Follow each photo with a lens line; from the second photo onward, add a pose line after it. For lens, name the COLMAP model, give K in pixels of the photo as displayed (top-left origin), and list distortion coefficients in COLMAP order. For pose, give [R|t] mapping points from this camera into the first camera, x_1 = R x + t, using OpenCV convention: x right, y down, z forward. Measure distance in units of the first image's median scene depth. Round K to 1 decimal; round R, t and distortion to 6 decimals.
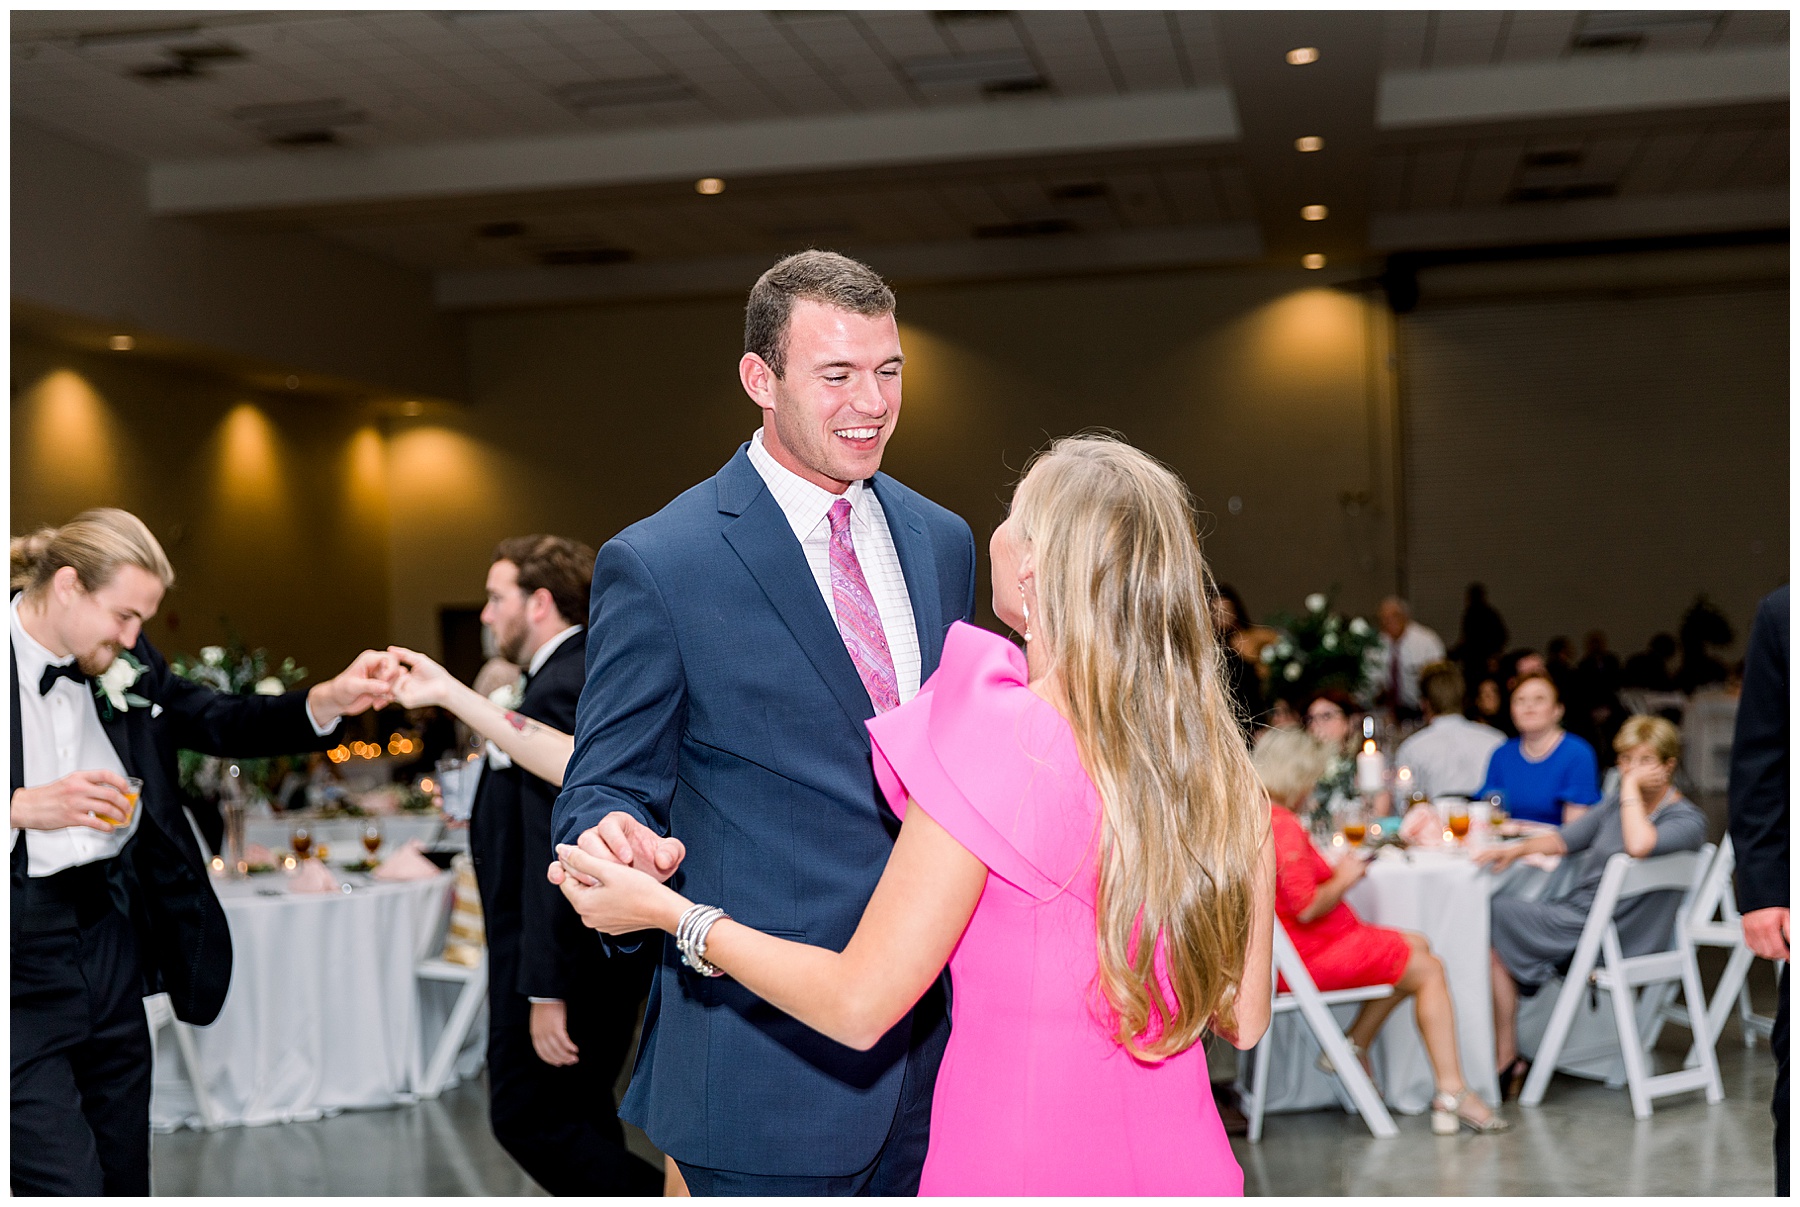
lens RADIAL K [[2763.3, 0, 902.3], [0, 2763.3, 644.7], [0, 0, 1]] dist [0.023469, -0.001627]
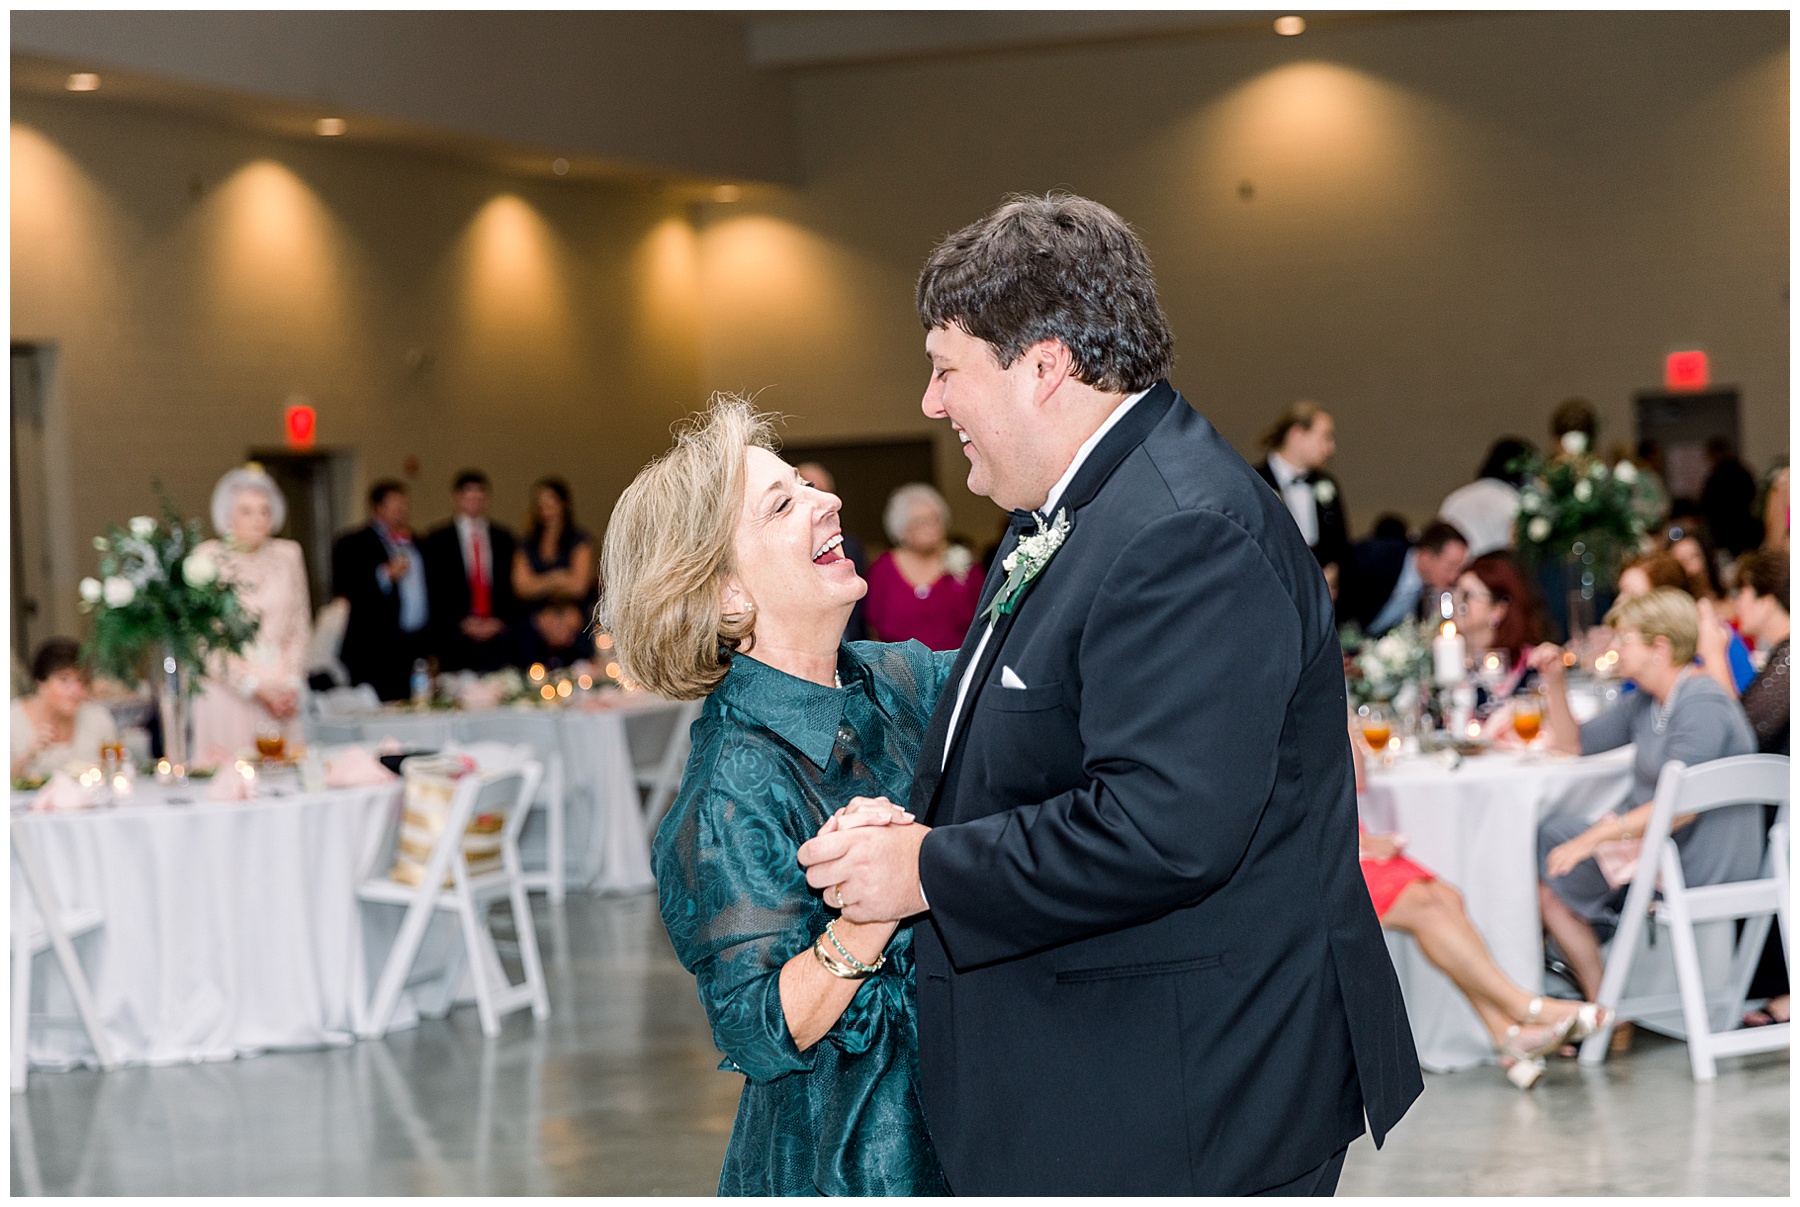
lens RADIAL K [[3602.7, 0, 901.8], [0, 3602.7, 646.2], [0, 0, 1]] dist [0.039104, -0.044320]
pose [[0.985803, -0.002849, -0.167880, 0.186466], [0.010663, 0.998900, 0.045660, -0.008425], [0.167565, -0.046802, 0.984749, -0.078491]]
